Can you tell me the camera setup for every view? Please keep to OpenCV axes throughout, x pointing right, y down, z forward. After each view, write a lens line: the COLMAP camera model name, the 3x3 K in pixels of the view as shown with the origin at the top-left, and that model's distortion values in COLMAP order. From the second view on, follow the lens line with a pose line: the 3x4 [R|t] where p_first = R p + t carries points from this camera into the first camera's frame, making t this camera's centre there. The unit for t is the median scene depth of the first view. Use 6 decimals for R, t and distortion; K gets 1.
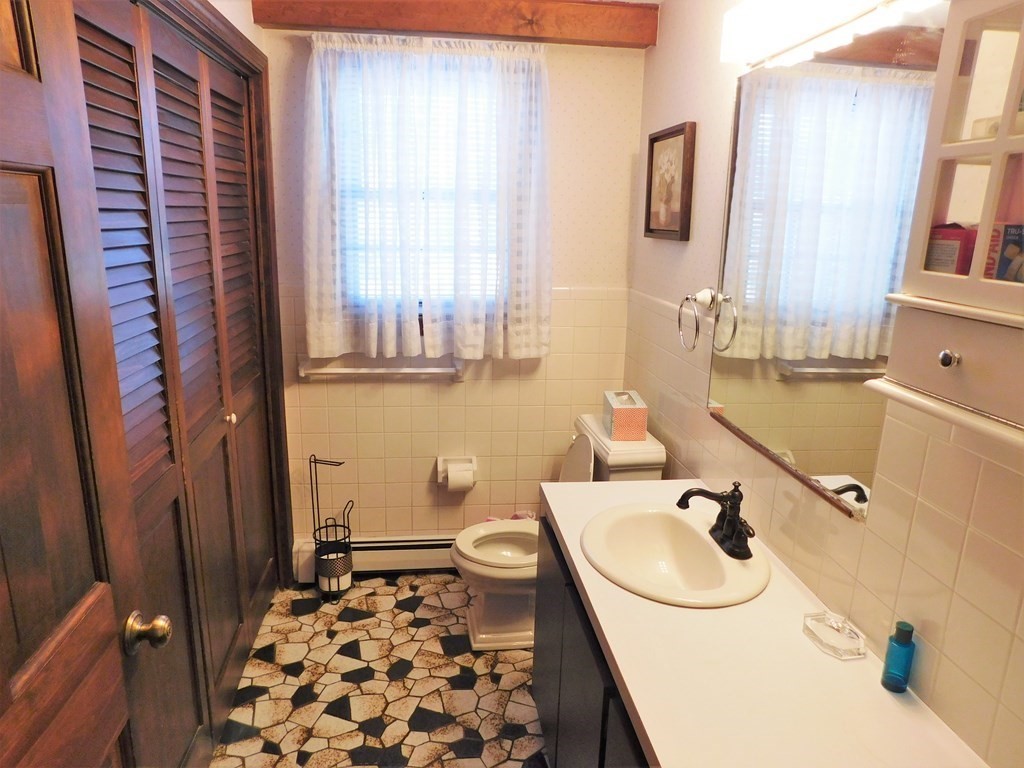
lens RADIAL K [[682.0, 0, 509.8], [0, 682.0, 384.2], [0, 0, 1]] dist [0.001312, 0.001917]
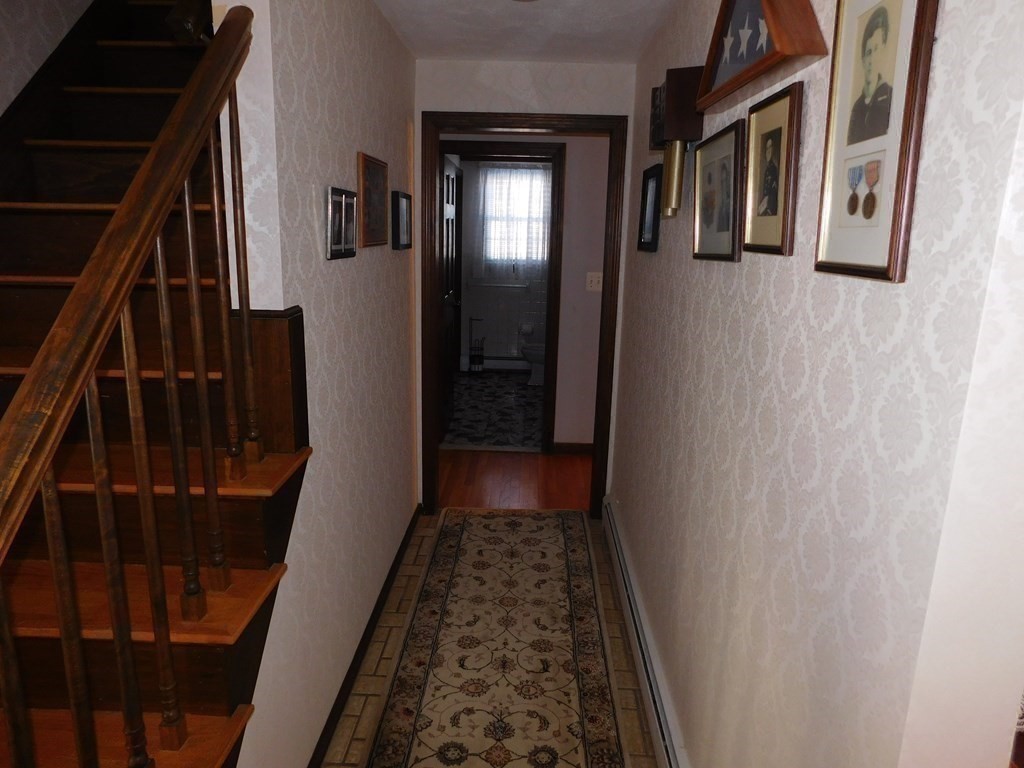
lens RADIAL K [[682.0, 0, 514.2], [0, 682.0, 380.9], [0, 0, 1]] dist [0.001312, 0.001917]
pose [[0.984363, 0.045318, -0.170224, 0.345782], [-0.052114, 0.998004, -0.035663, 0.450578], [0.168268, 0.043977, 0.984760, -1.602022]]
